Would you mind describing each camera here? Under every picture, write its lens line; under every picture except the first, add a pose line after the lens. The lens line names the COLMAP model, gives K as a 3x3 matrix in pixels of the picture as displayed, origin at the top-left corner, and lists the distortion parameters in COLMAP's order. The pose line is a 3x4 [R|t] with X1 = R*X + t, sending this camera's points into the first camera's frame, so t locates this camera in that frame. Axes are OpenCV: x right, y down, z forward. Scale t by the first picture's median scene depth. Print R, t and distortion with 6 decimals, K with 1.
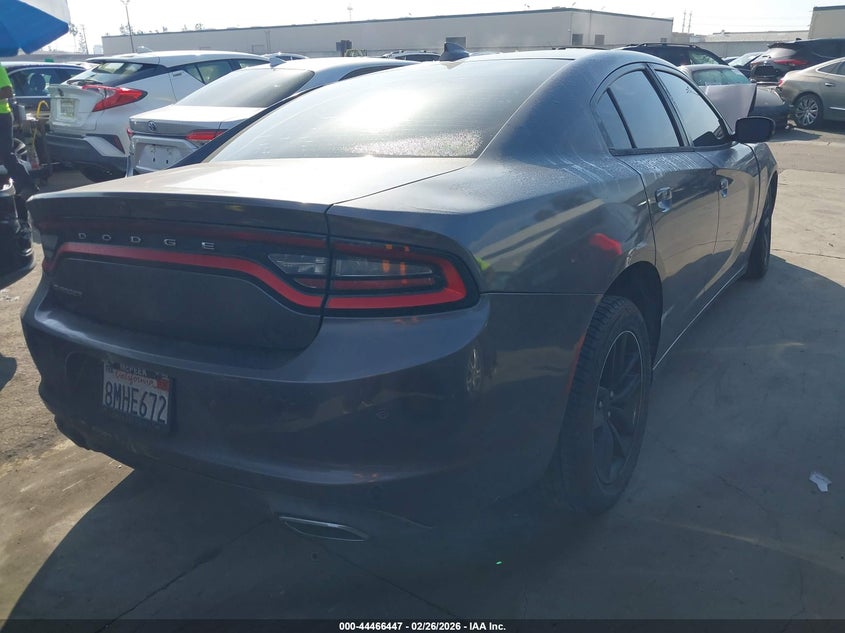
lens RADIAL K [[655.5, 0, 422.5], [0, 655.5, 316.5], [0, 0, 1]] dist [0.001912, 0.002336]
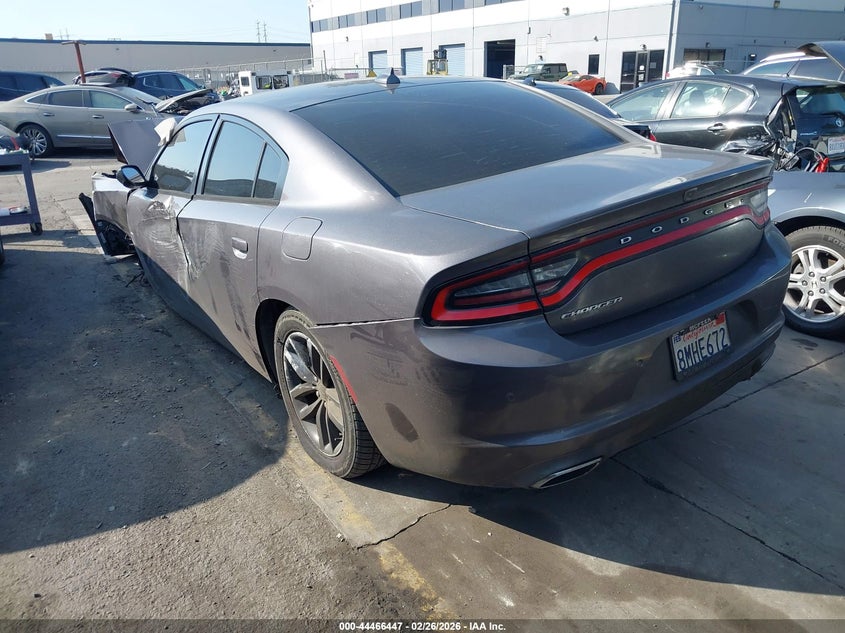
lens RADIAL K [[655.5, 0, 422.5], [0, 655.5, 316.5], [0, 0, 1]] dist [0.001912, 0.002336]
pose [[0.378953, -0.310093, 0.871916, -0.176231], [0.349004, 0.920505, 0.175689, -0.033969], [-0.857083, 0.237724, 0.457052, 0.090759]]
